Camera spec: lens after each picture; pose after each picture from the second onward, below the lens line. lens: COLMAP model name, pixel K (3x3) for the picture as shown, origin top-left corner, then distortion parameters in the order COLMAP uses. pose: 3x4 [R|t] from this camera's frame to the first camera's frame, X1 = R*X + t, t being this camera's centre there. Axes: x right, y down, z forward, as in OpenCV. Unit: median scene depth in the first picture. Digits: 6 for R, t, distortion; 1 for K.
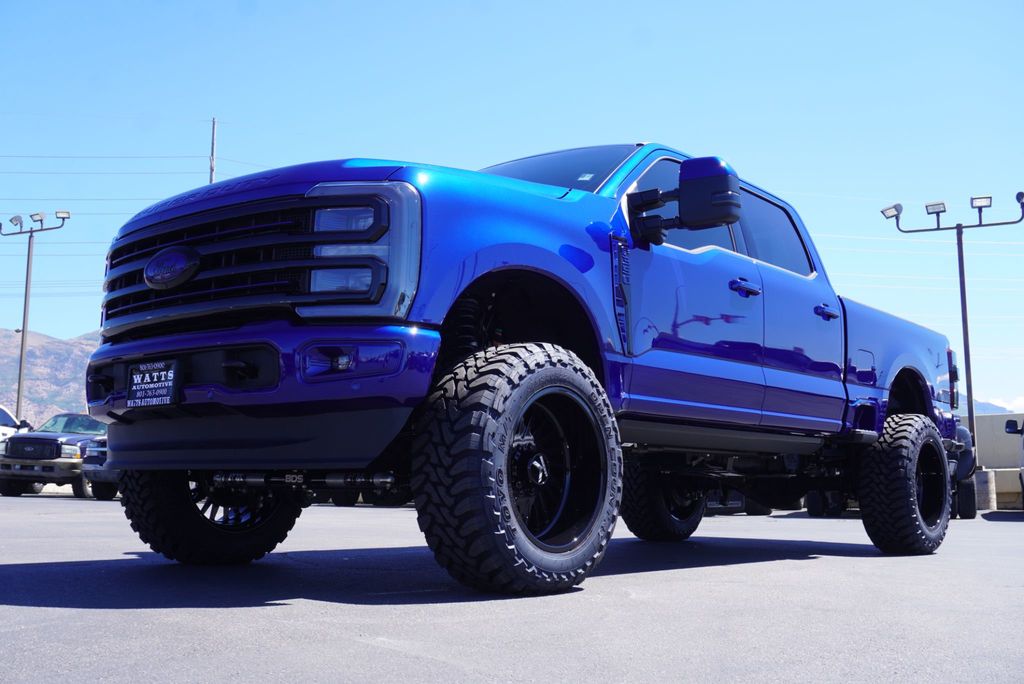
lens RADIAL K [[1032.7, 0, 512.0], [0, 1032.7, 342.0], [0, 0, 1]] dist [-0.004098, -0.004253]
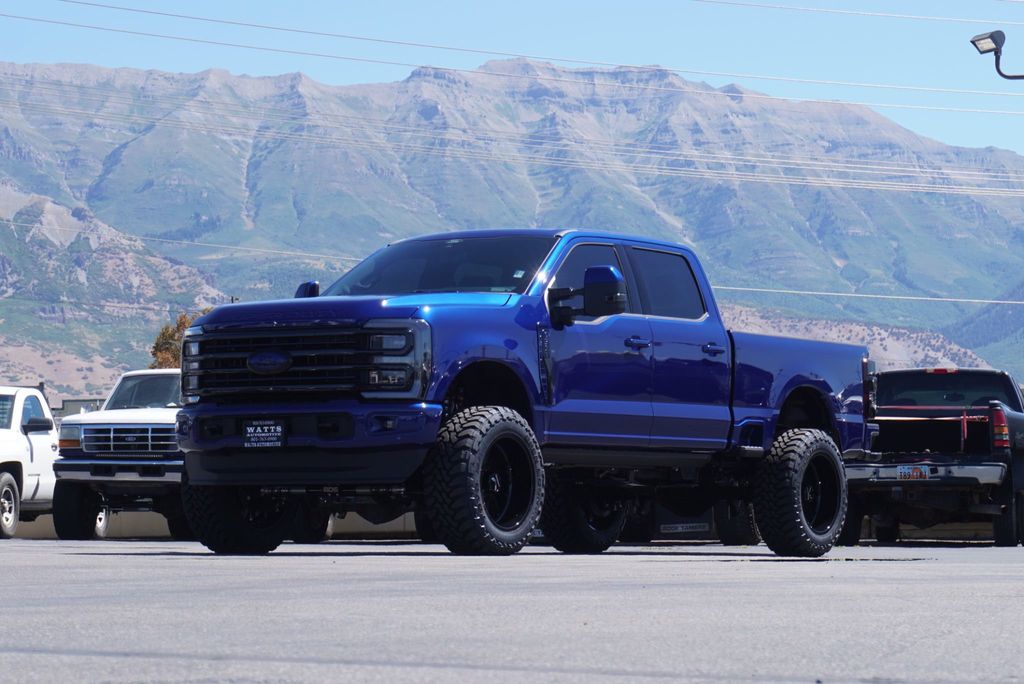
lens RADIAL K [[2198.3, 0, 510.6], [0, 2198.3, 343.1], [0, 0, 1]] dist [0.385436, -6.105743]
pose [[0.995375, -0.001146, 0.096055, -0.290240], [-0.004872, 0.998040, 0.062393, -0.323505], [-0.095938, -0.062572, 0.993419, -2.520518]]
